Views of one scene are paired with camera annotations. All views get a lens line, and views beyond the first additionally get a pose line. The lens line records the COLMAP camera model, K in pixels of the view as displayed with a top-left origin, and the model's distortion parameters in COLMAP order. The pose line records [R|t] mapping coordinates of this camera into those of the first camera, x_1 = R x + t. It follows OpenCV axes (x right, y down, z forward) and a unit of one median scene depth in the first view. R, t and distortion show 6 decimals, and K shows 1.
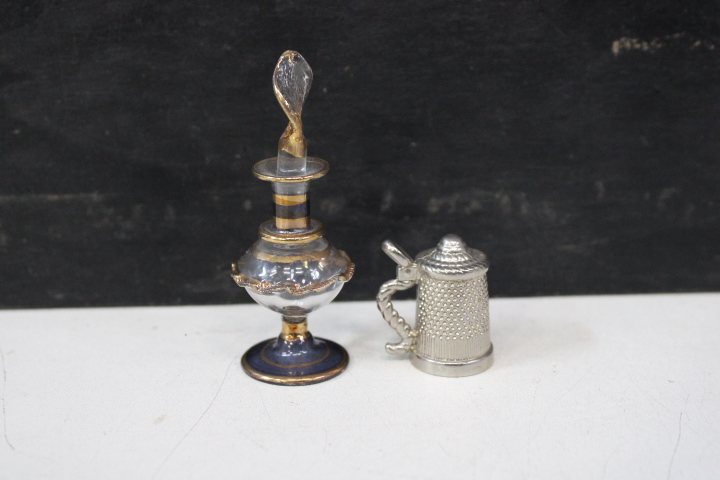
lens RADIAL K [[1043.5, 0, 360.0], [0, 1043.5, 234.7], [0, 0, 1]] dist [-0.029167, 0.000000]
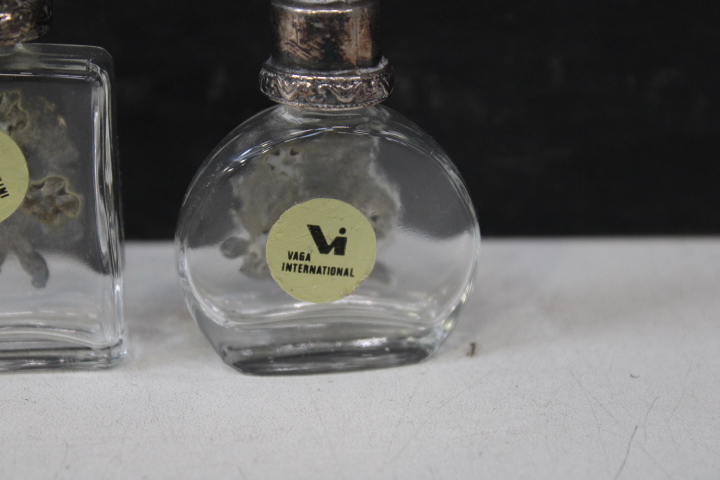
lens RADIAL K [[1576.0, 0, 357.5], [0, 1576.0, 238.5], [0, 0, 1]] dist [0.058462, 0.000000]
pose [[0.999865, 0.016225, 0.002564, 0.113114], [-0.016354, 0.997904, 0.062614, -0.000027], [-0.001543, -0.062647, 0.998035, 0.041321]]
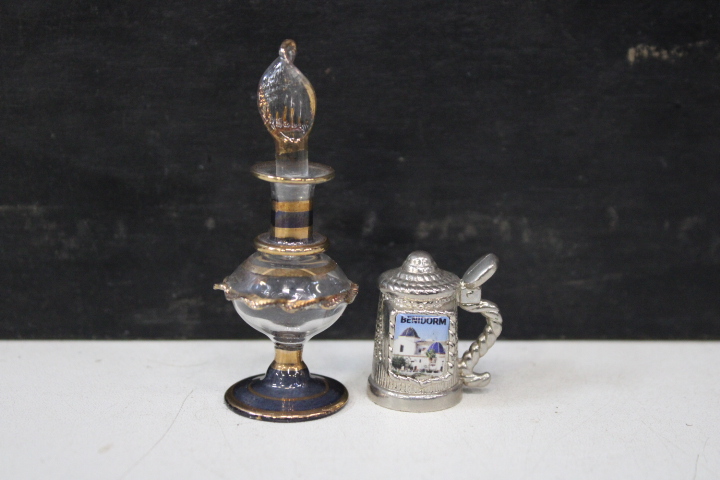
lens RADIAL K [[1312.9, 0, 360.4], [0, 1312.9, 239.0], [0, 0, 1]] dist [0.021736, 0.000000]
pose [[0.999482, 0.025755, 0.019301, -0.003076], [-0.024149, 0.996560, -0.079280, 0.070441], [-0.021276, 0.078773, 0.996666, -0.100747]]
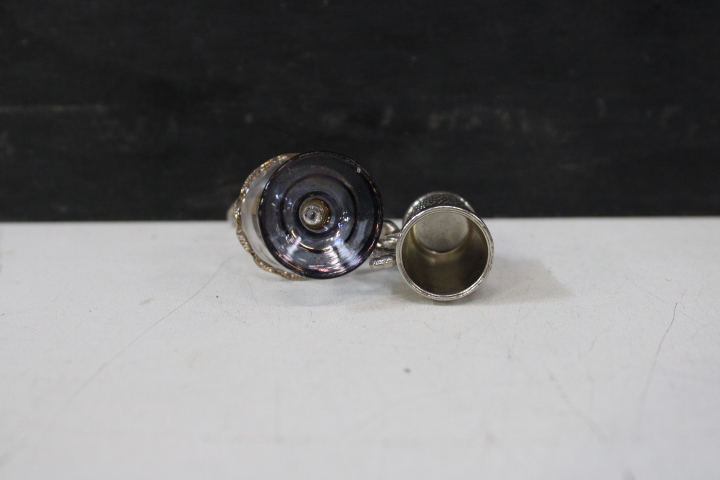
lens RADIAL K [[1000.7, 0, 360.9], [0, 1000.7, 232.7], [0, 0, 1]] dist [-0.045137, 0.000000]
pose [[0.999142, 0.013053, -0.039317, 0.041142], [-0.014729, 0.998982, -0.042650, 0.125004], [0.038720, 0.043192, 0.998316, 0.044841]]
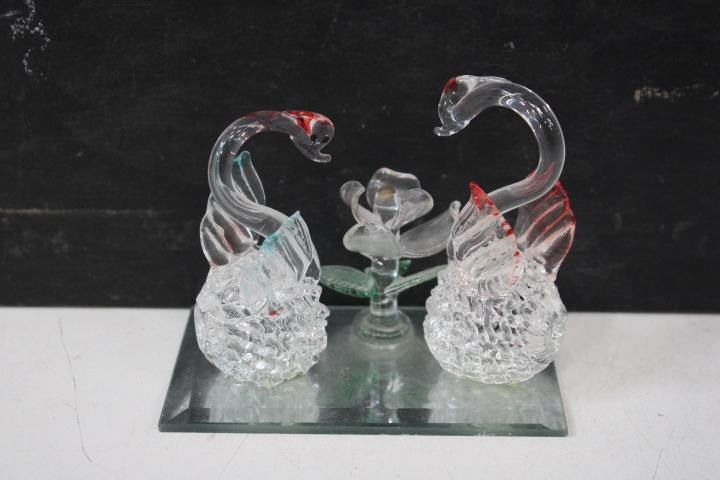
lens RADIAL K [[1263.6, 0, 359.6], [0, 1263.6, 230.5], [0, 0, 1]] dist [0.016265, 0.000000]
pose [[0.998584, 0.035556, -0.039559, 0.017997], [-0.029839, 0.990156, 0.136751, -0.209621], [0.044032, -0.135377, 0.989815, -0.308410]]
